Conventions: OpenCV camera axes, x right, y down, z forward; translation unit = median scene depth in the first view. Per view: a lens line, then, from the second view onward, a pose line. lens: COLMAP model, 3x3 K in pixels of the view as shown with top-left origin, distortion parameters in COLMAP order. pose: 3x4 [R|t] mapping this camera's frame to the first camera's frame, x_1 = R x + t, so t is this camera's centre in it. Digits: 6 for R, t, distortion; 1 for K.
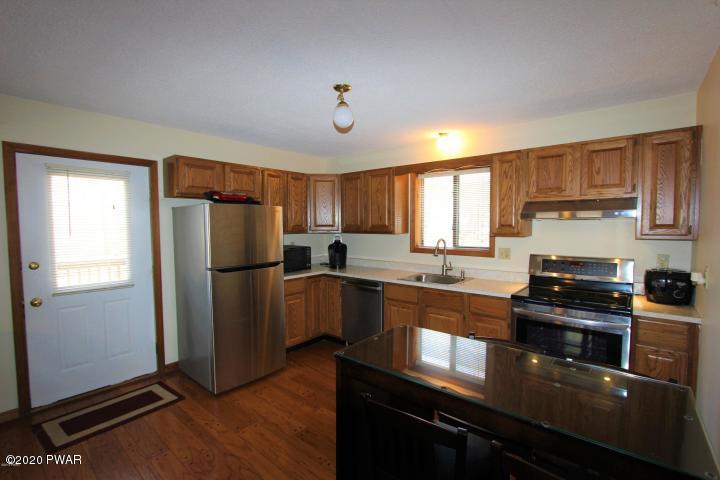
lens RADIAL K [[327.7, 0, 363.7], [0, 327.7, 241.3], [0, 0, 1]] dist [-0.020305, 0.002991]
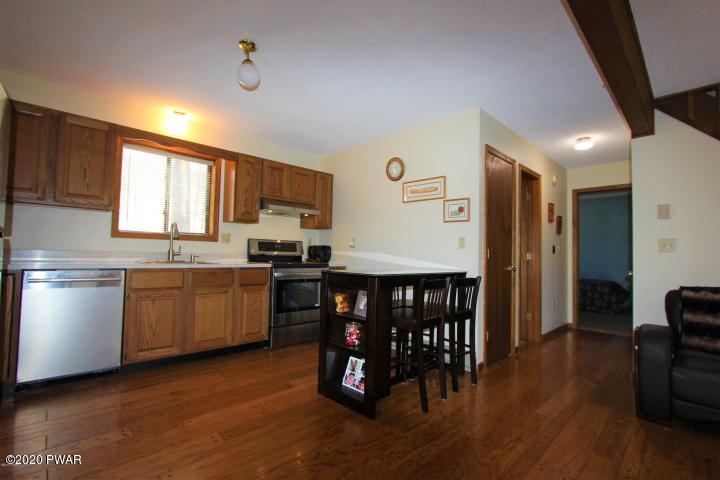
lens RADIAL K [[327.7, 0, 363.9], [0, 327.7, 238.5], [0, 0, 1]] dist [-0.020305, 0.002991]
pose [[0.096088, 0.051696, 0.994030, -0.693884], [0.031475, 0.997993, -0.054944, 0.120667], [-0.994875, 0.036566, 0.094268, 0.413807]]
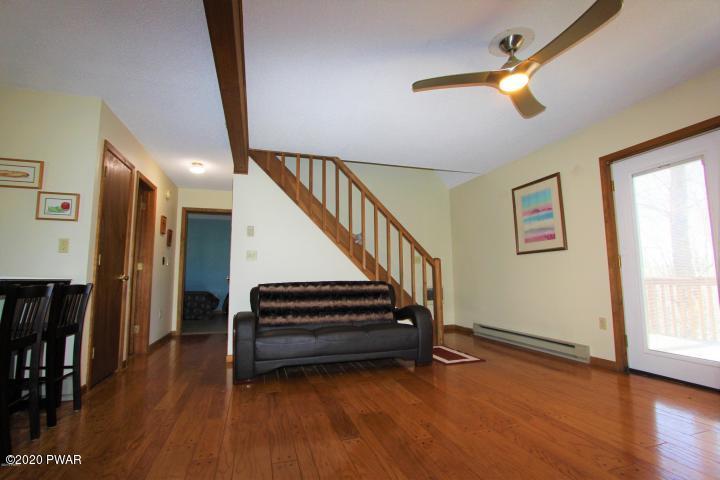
lens RADIAL K [[327.7, 0, 360.1], [0, 327.7, 241.3], [0, 0, 1]] dist [-0.020305, 0.002991]
pose [[-0.846808, 0.070177, 0.527249, -0.717826], [0.042973, 0.997044, -0.063688, 0.141734], [-0.530160, -0.031275, -0.847321, 0.463190]]
